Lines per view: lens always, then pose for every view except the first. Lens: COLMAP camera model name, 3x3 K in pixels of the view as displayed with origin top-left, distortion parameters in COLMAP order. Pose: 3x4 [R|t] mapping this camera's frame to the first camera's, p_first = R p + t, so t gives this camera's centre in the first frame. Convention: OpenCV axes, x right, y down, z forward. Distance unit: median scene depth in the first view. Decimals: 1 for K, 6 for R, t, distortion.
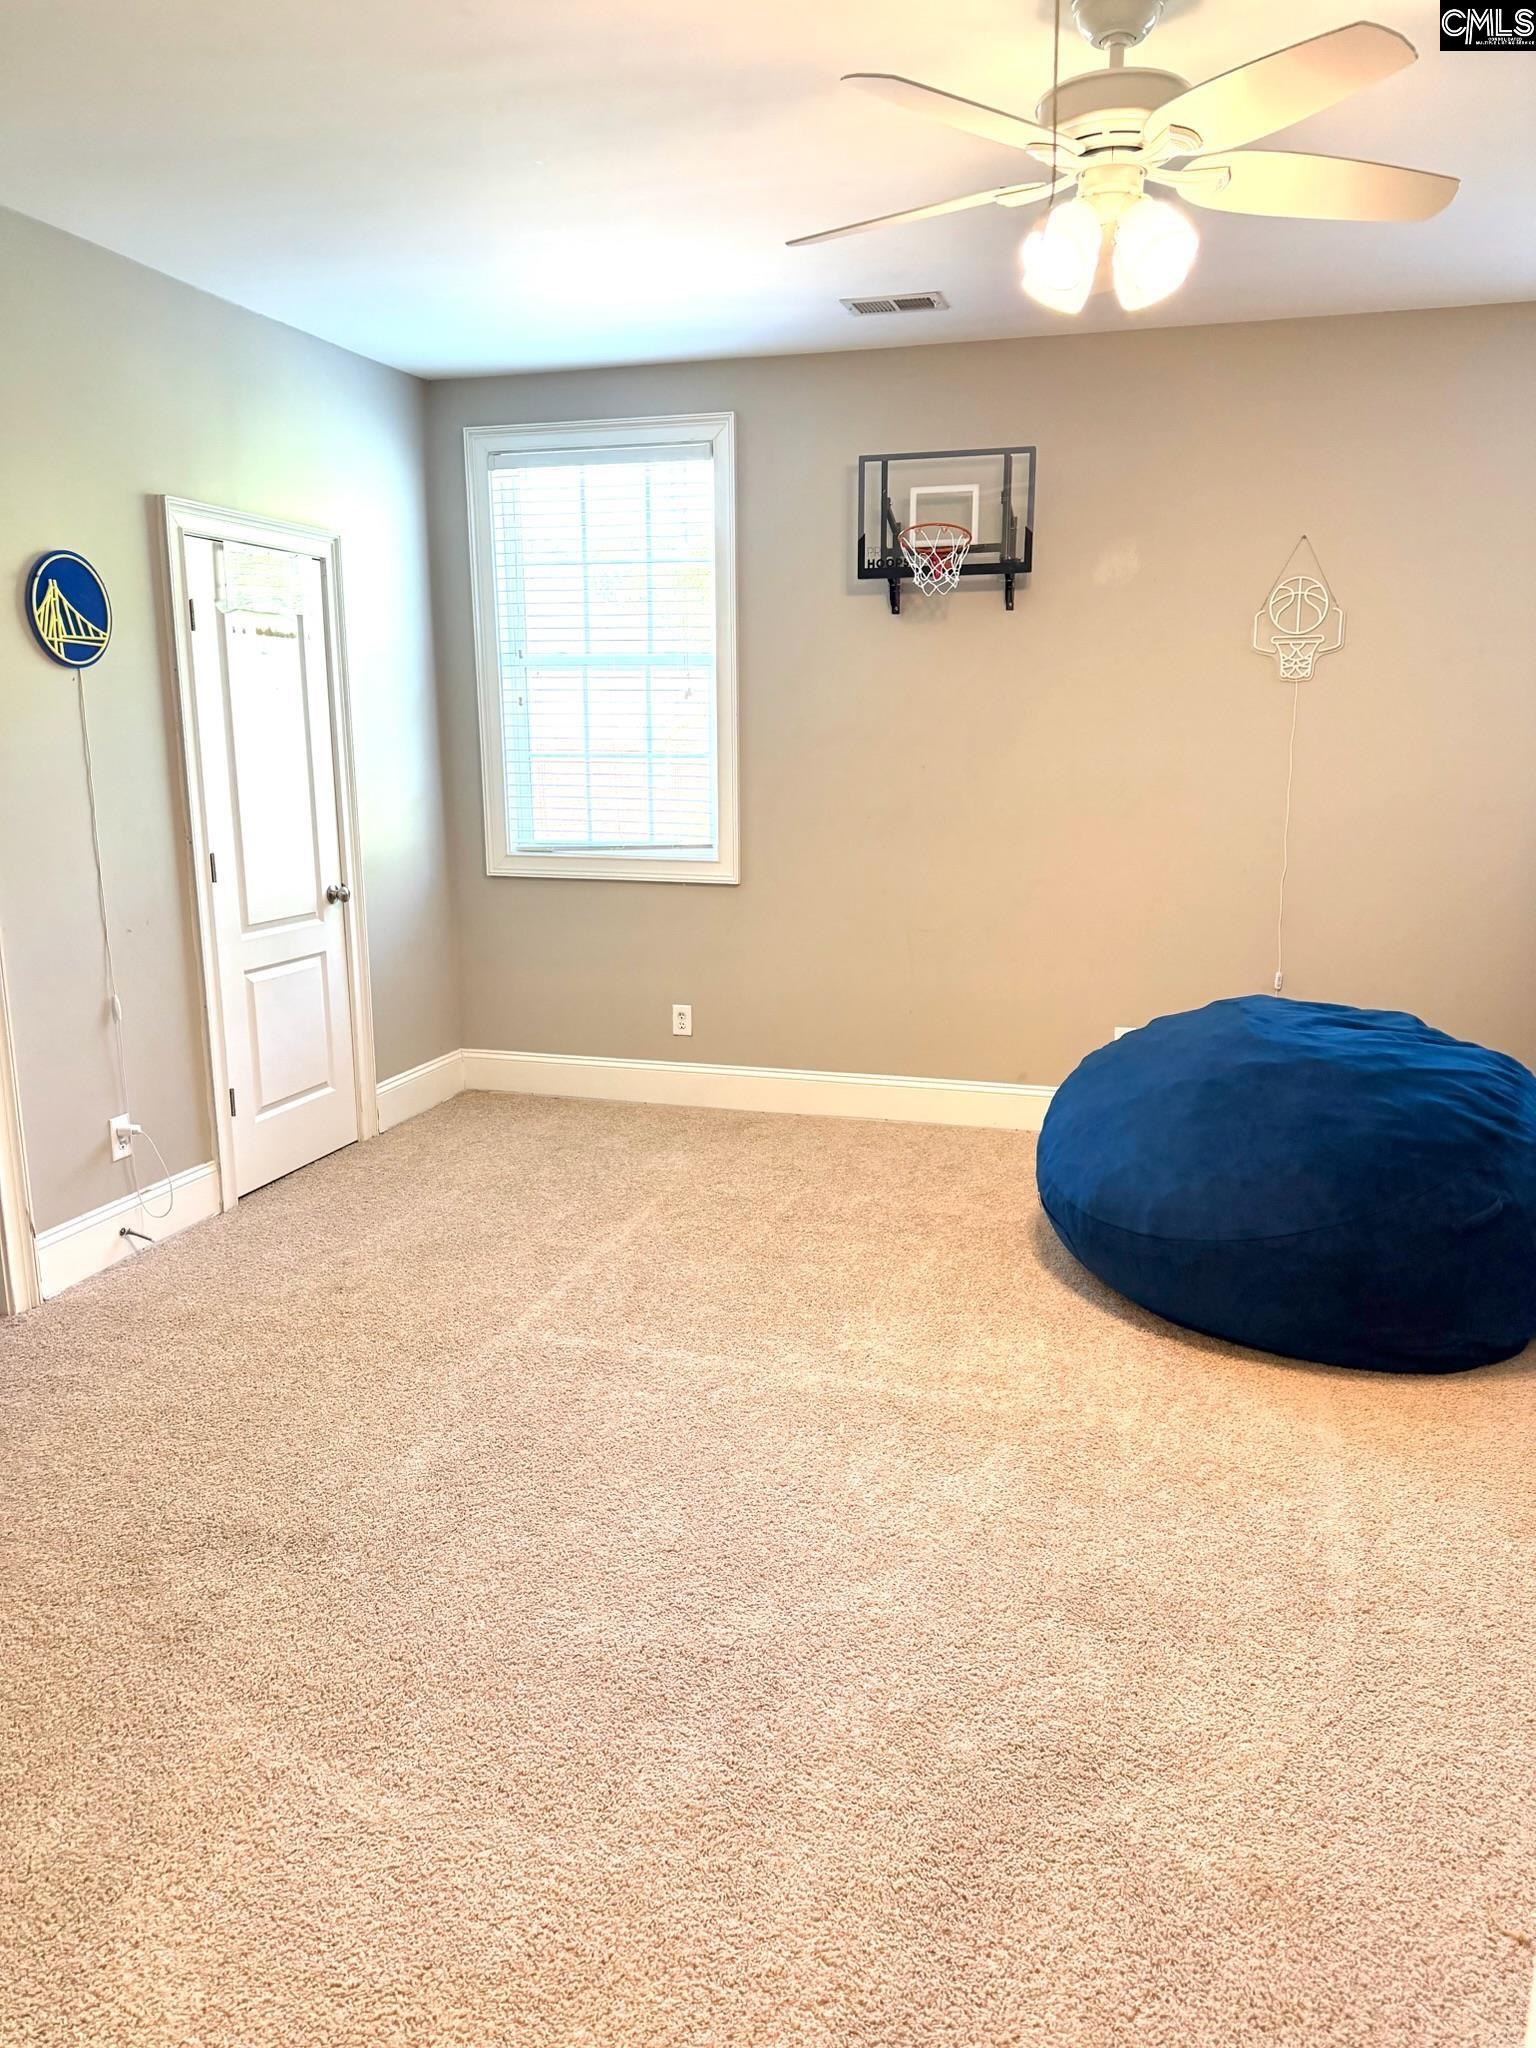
lens RADIAL K [[1458.1, 0, 767.6], [0, 1458.1, 1017.1], [0, 0, 1]] dist [0.116624, -0.150414]
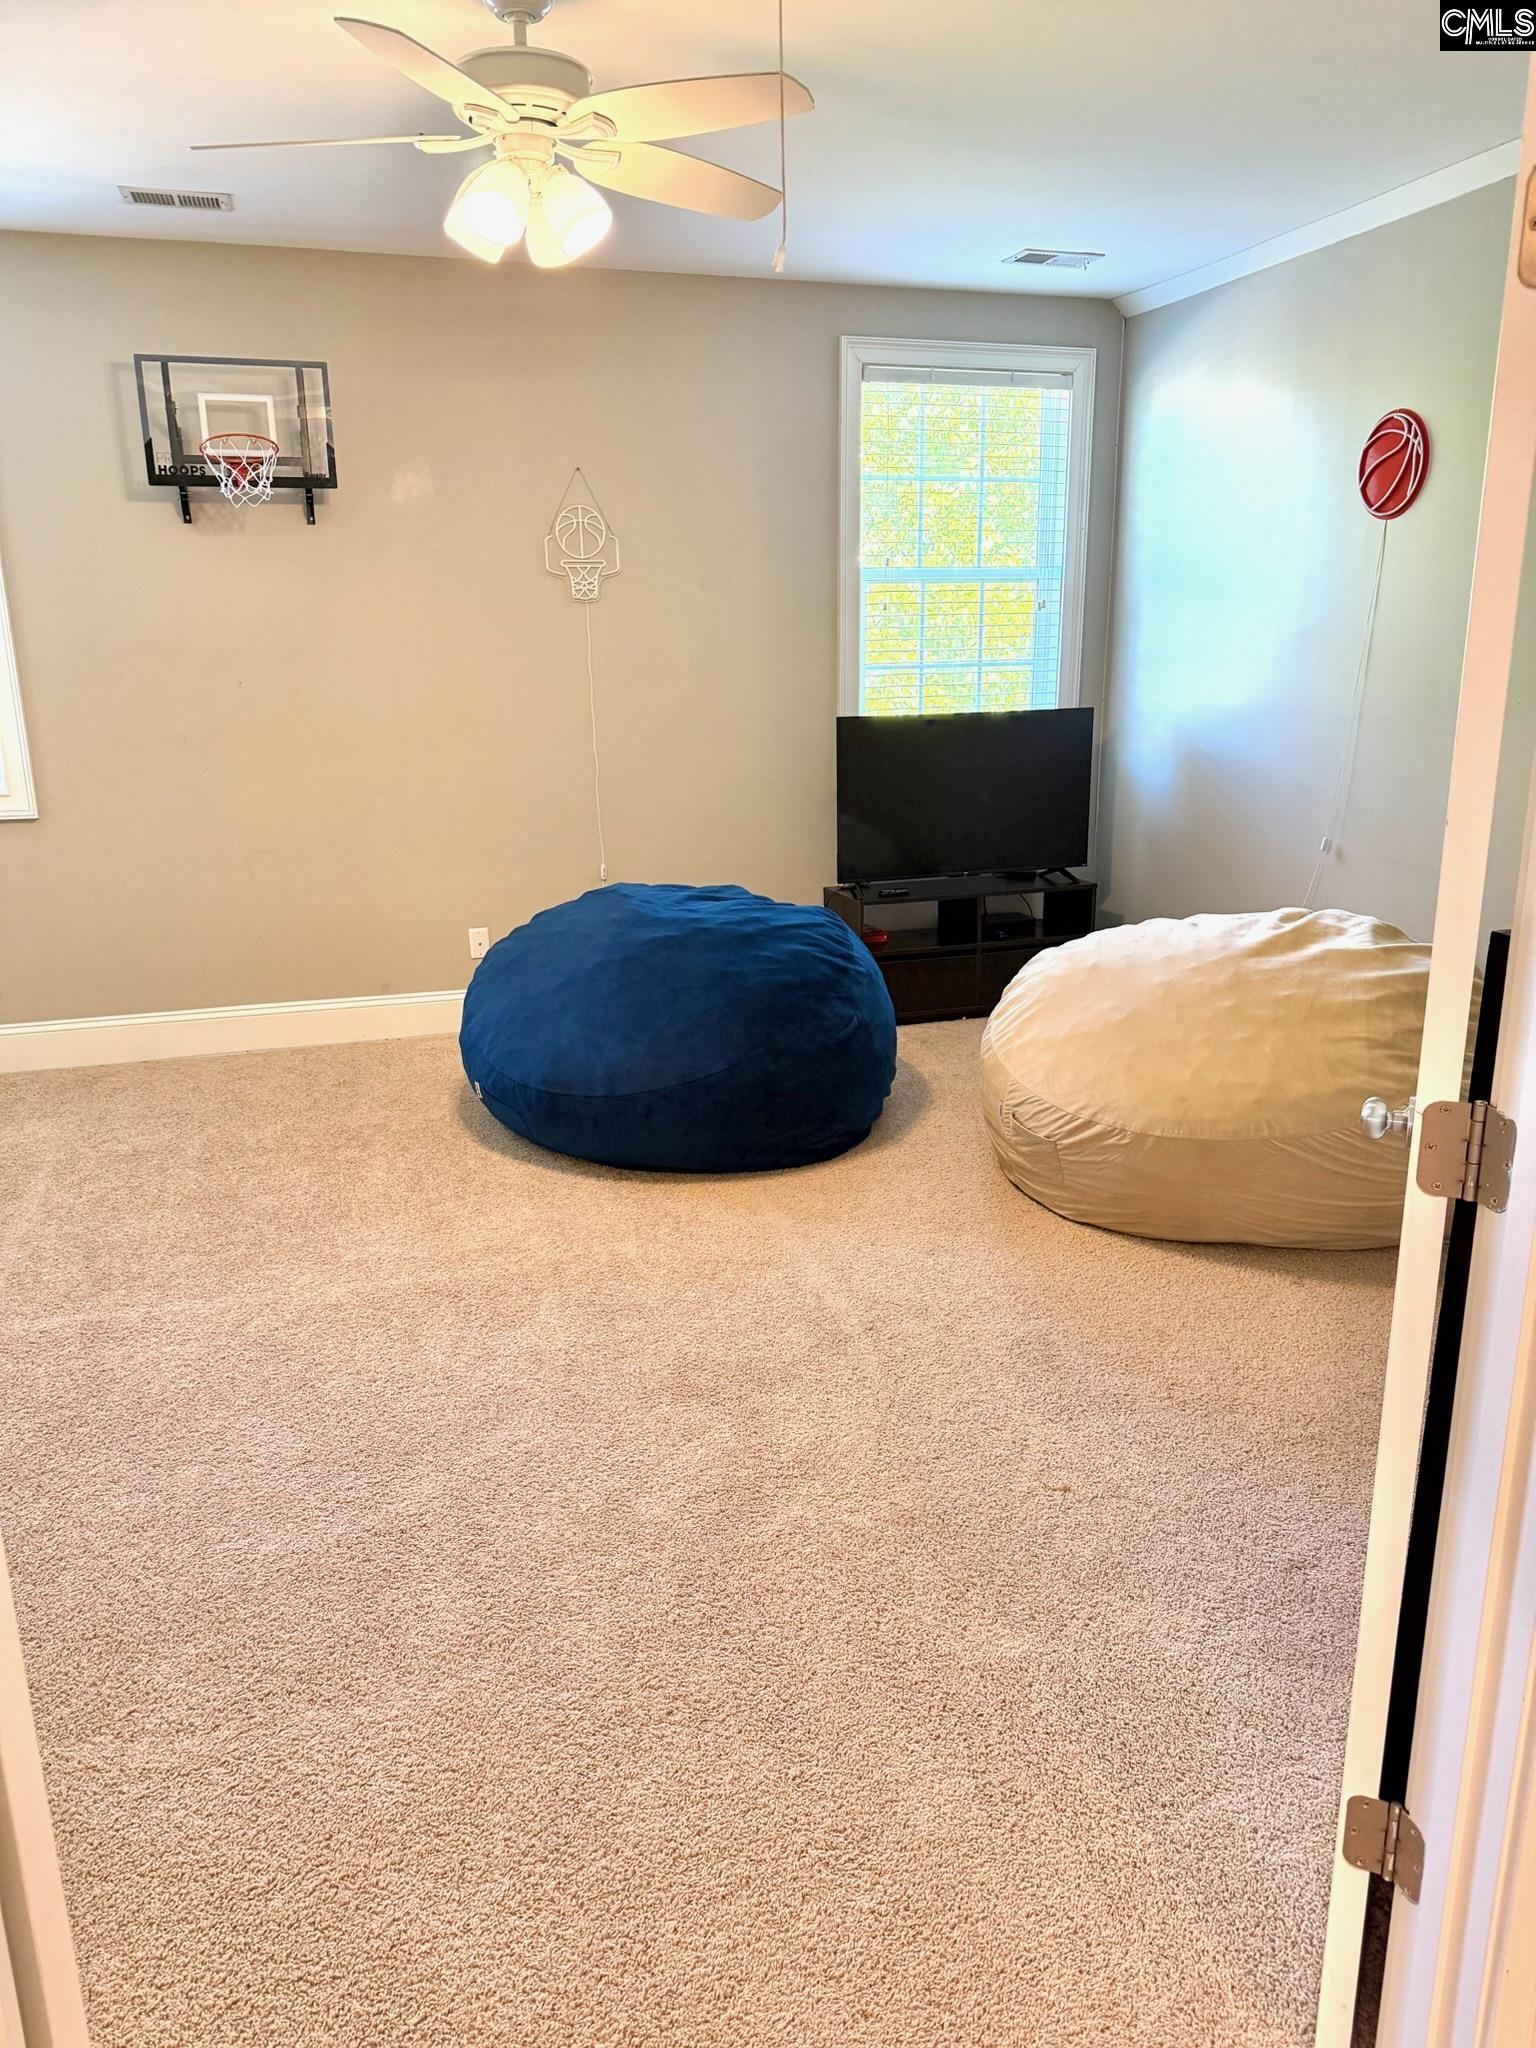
lens RADIAL K [[1458.1, 0, 767.6], [0, 1458.1, 1017.1], [0, 0, 1]] dist [0.116624, -0.150414]
pose [[0.837770, -0.148622, 0.525408, -0.217480], [0.118265, 0.988792, 0.091124, -0.001648], [-0.533062, -0.014204, 0.845957, -0.030147]]
